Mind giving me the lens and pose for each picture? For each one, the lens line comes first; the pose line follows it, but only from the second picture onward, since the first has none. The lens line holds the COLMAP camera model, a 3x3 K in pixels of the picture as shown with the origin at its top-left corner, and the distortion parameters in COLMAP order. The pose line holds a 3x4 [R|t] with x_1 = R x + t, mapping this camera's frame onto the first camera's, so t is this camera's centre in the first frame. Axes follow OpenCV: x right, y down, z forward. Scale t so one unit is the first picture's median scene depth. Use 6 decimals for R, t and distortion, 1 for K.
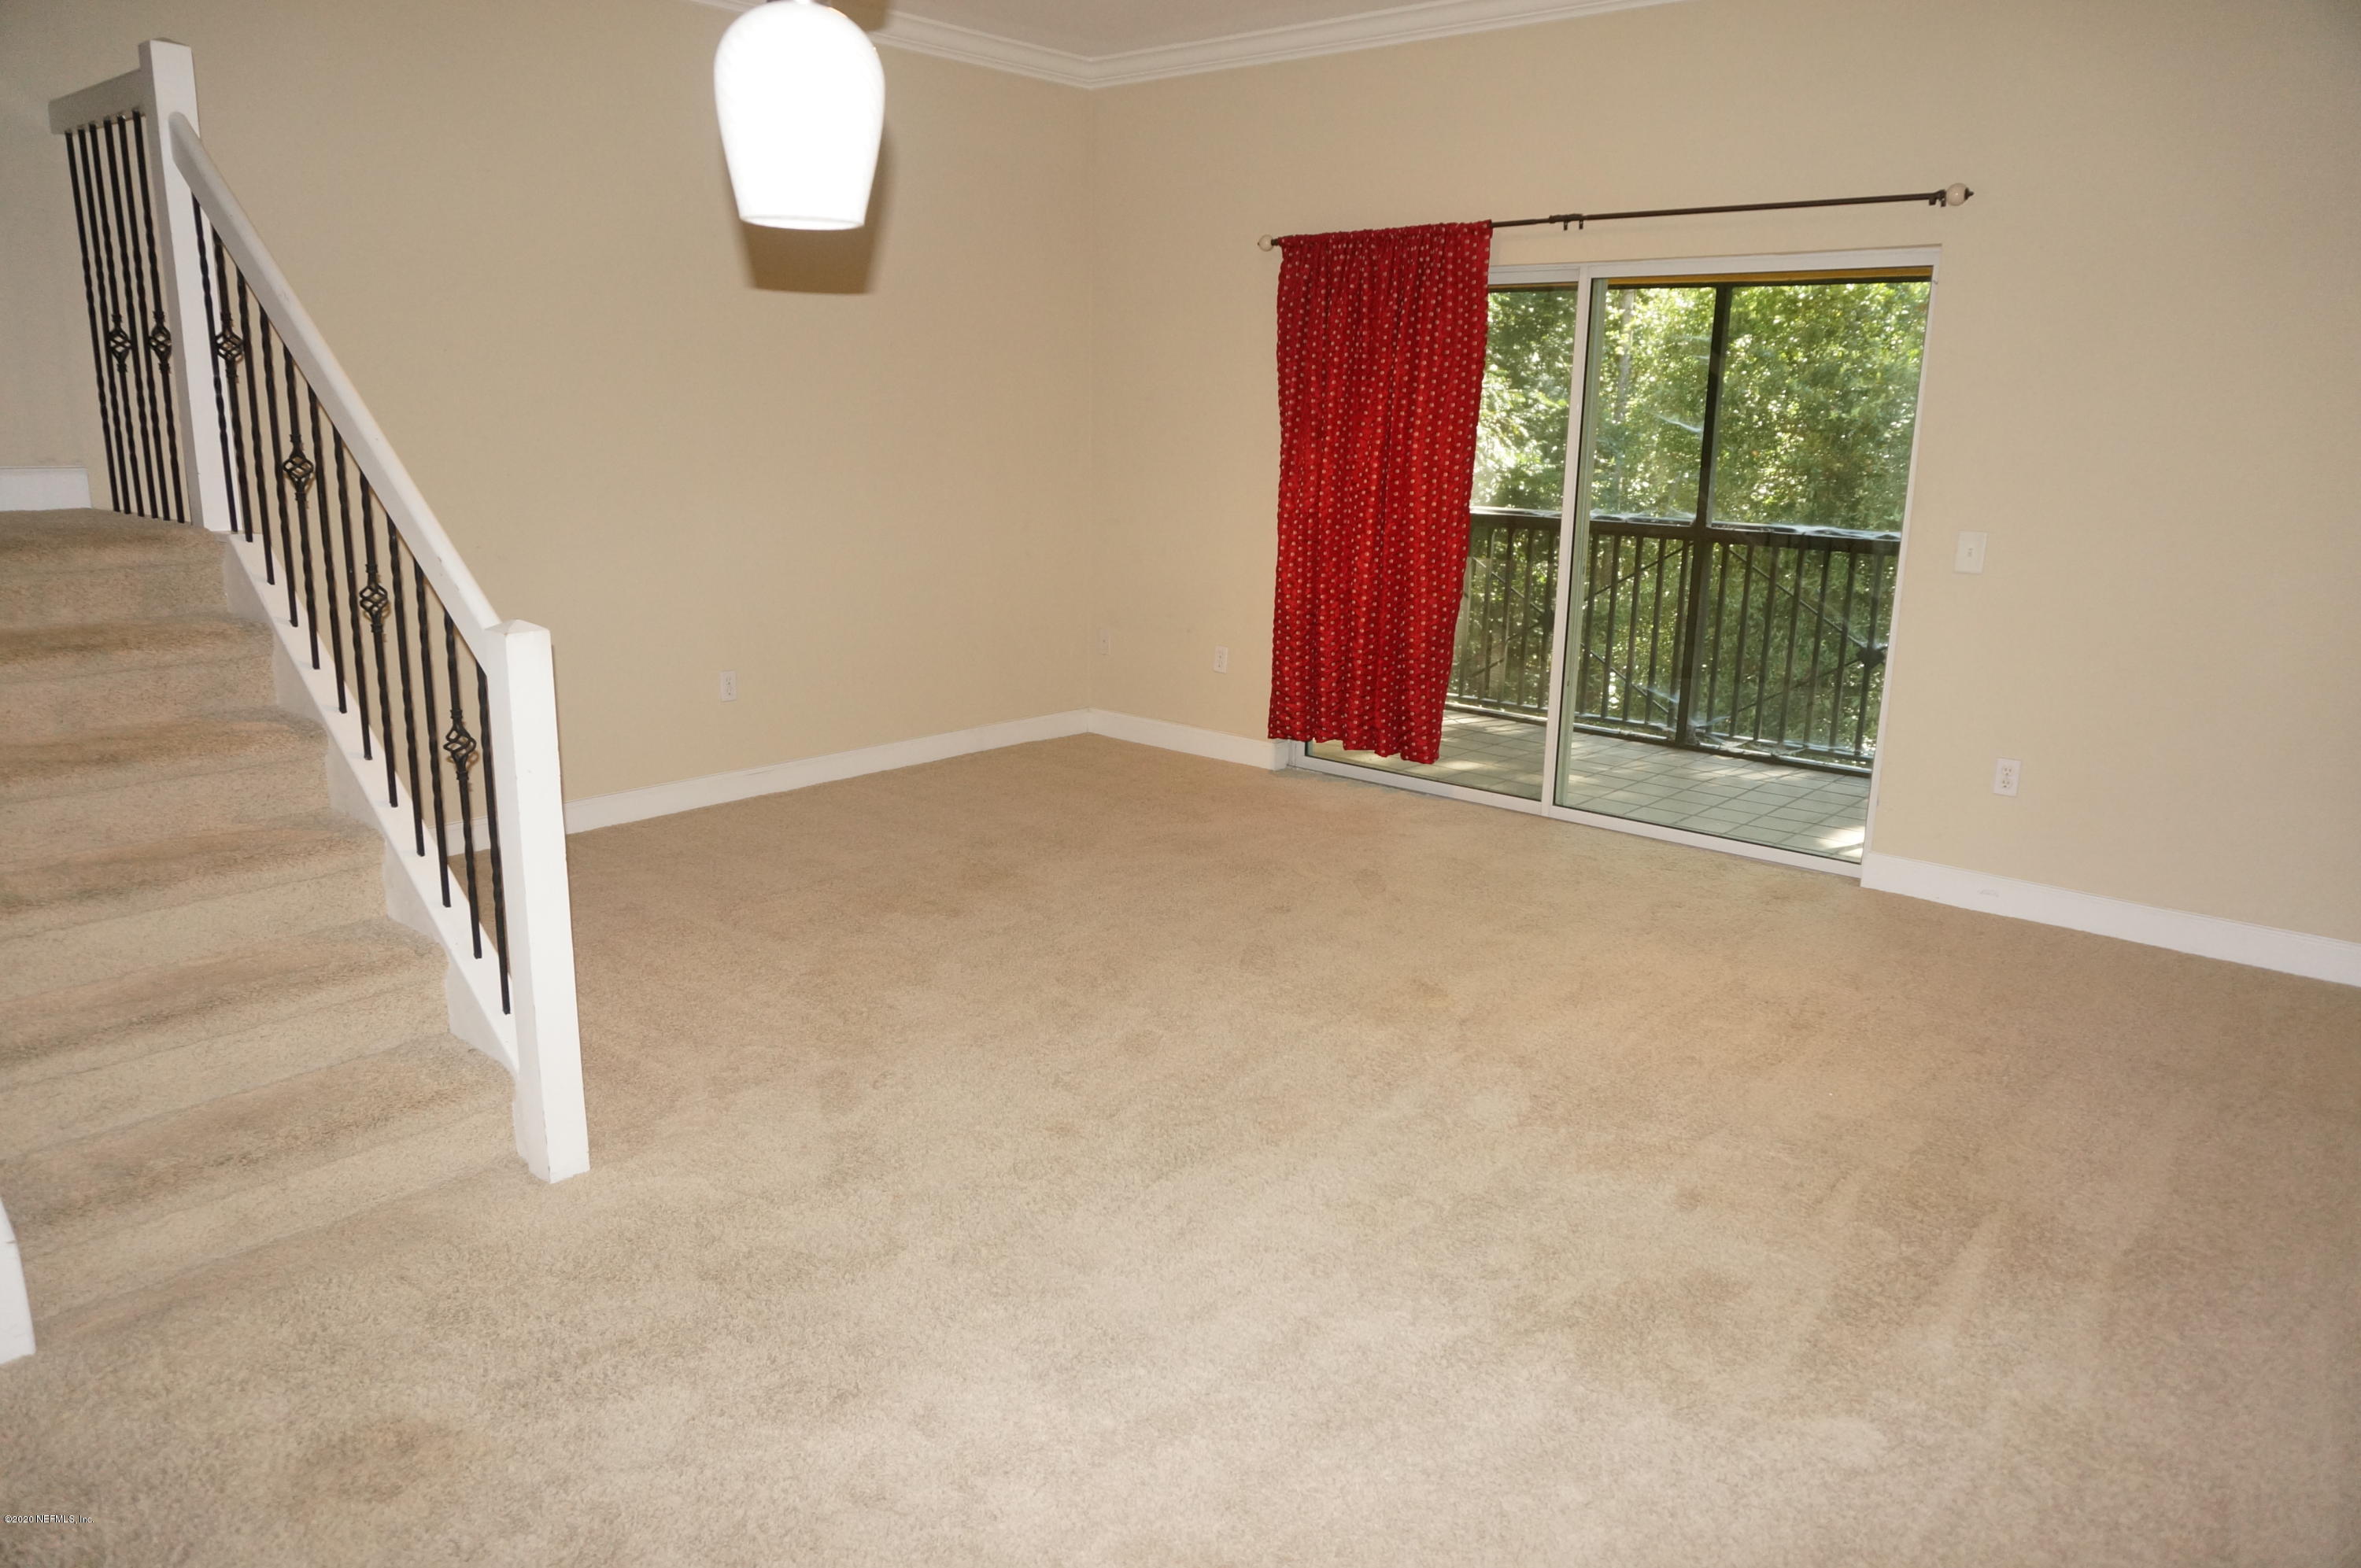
lens RADIAL K [[1579.2, 0, 1174.9], [0, 1579.2, 785.3], [0, 0, 1]] dist [-0.037401, 0.034679]
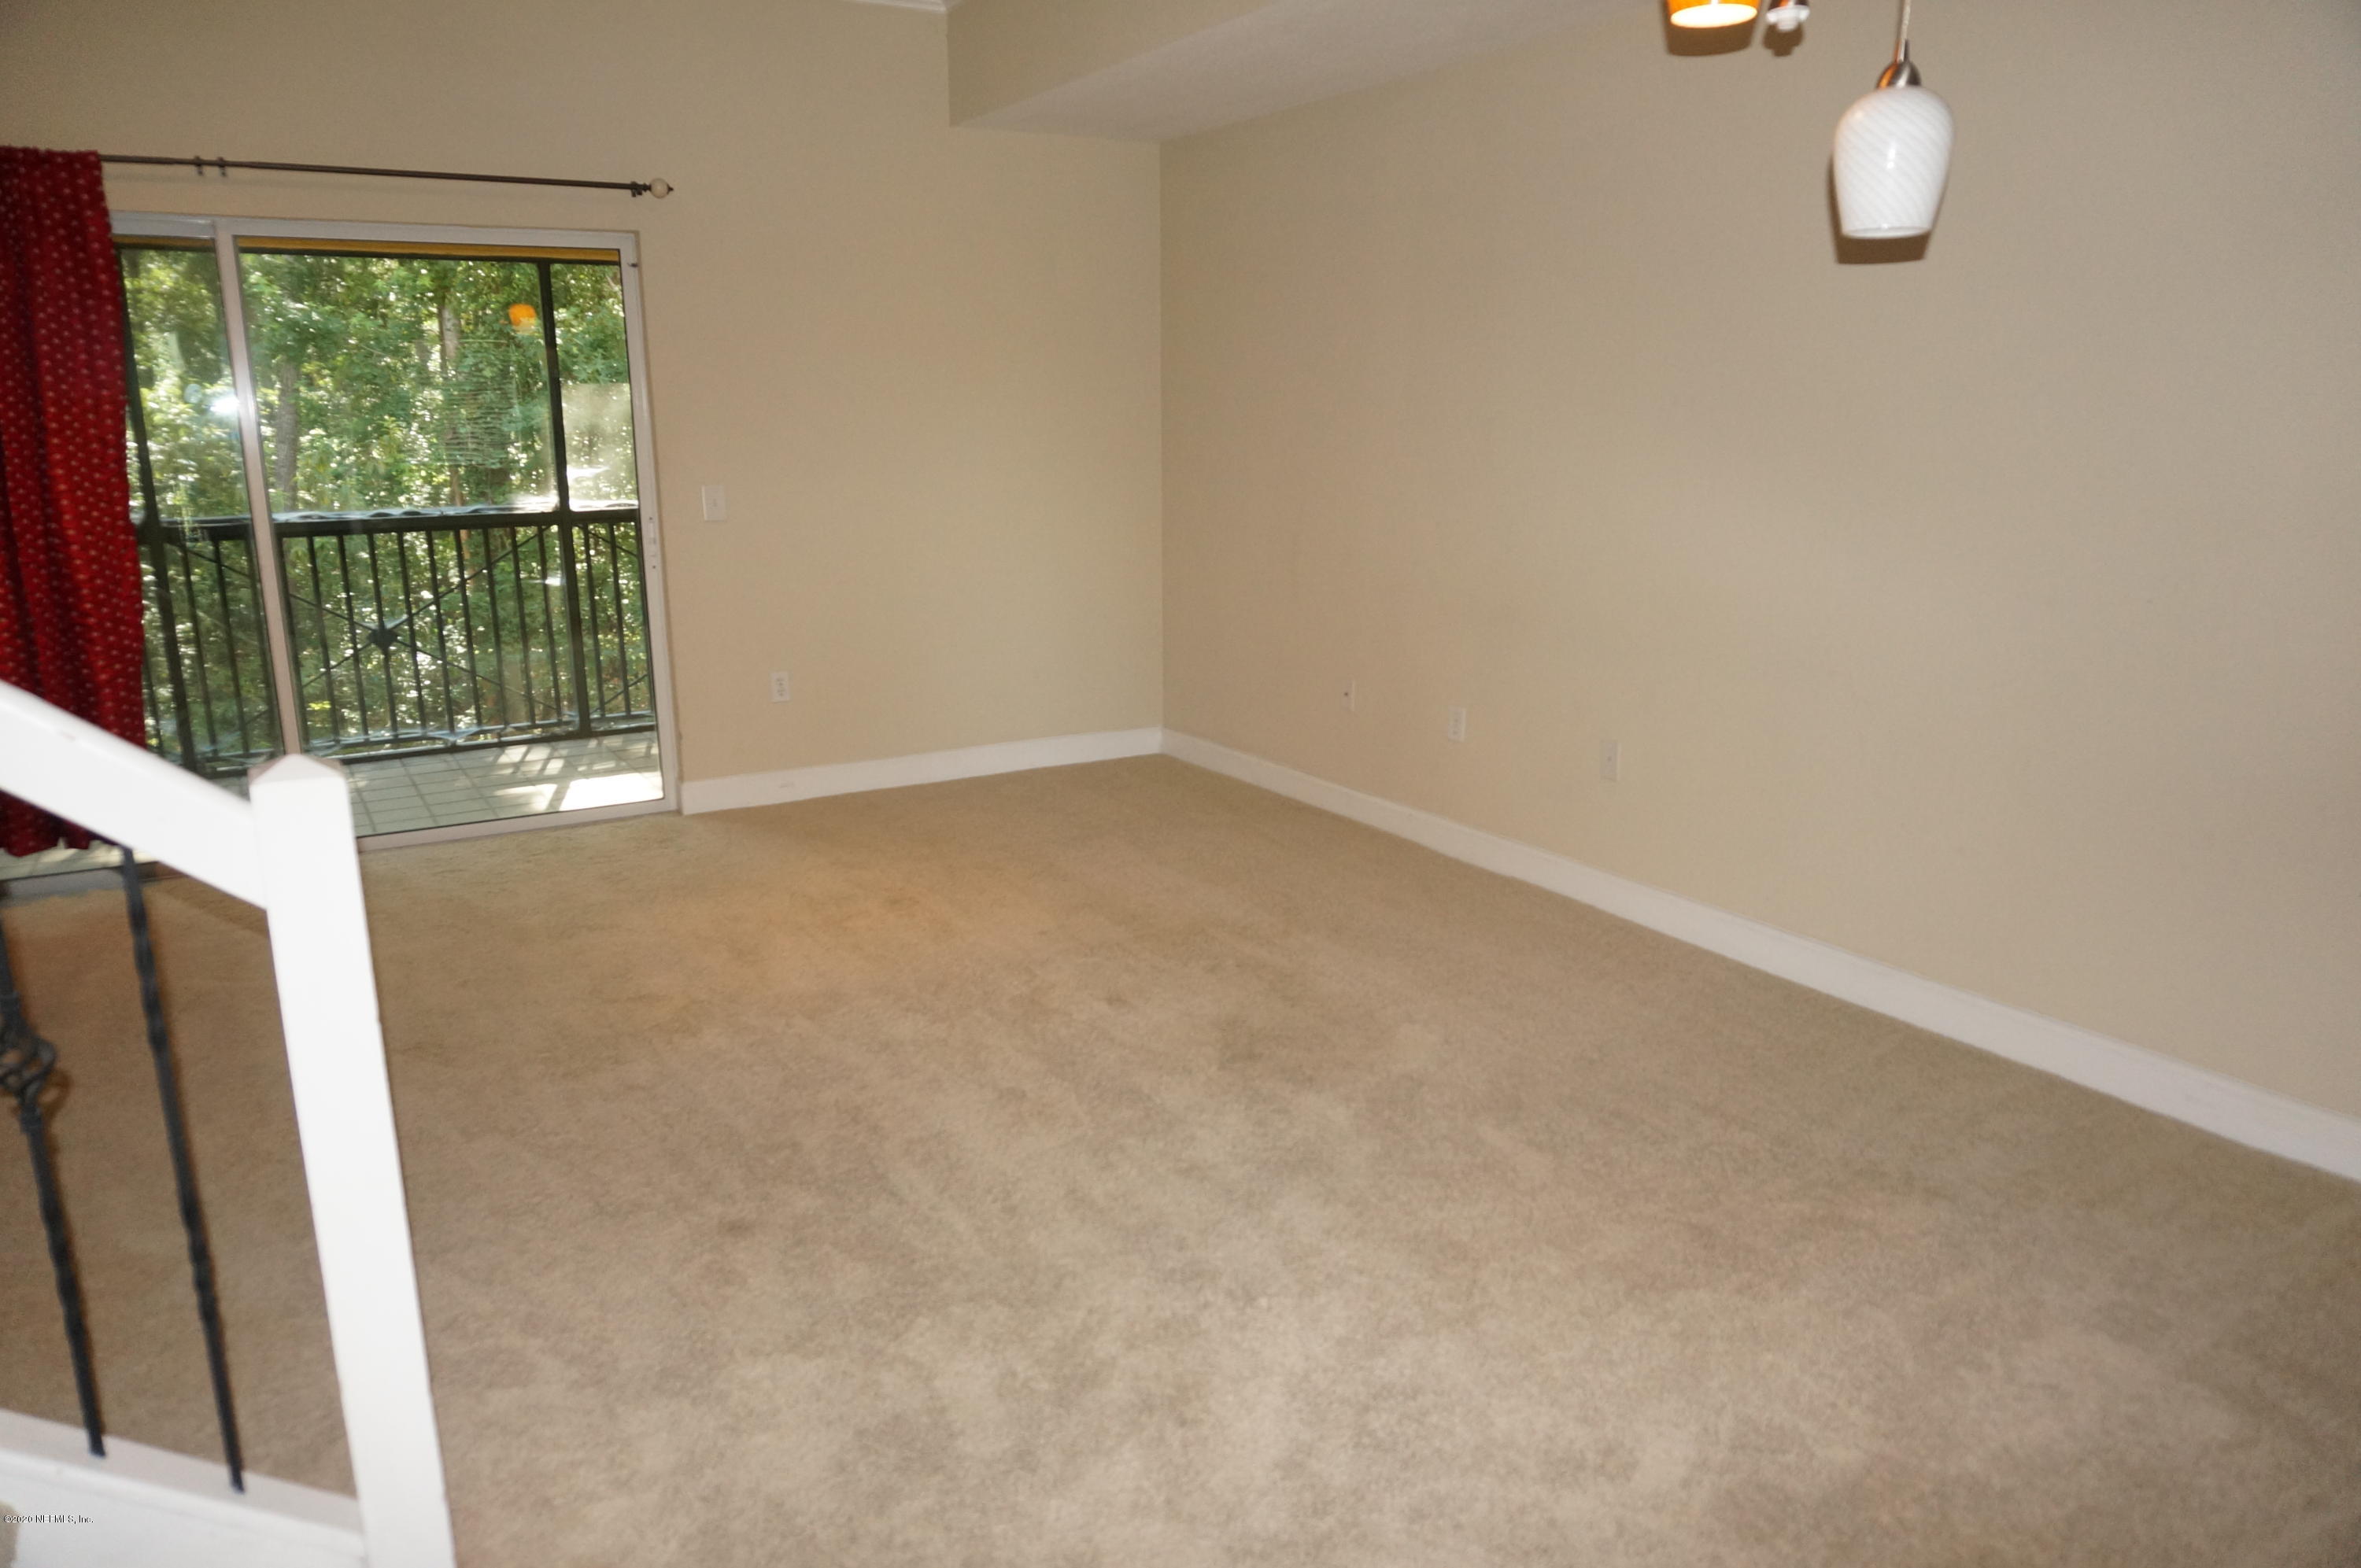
lens RADIAL K [[1579.2, 0, 1174.9], [0, 1579.2, 785.3], [0, 0, 1]] dist [-0.037401, 0.034679]
pose [[0.310533, -0.243512, 0.918842, -0.529214], [0.237404, 0.955866, 0.173090, -0.073906], [-0.920439, 0.164387, 0.354639, 0.328608]]
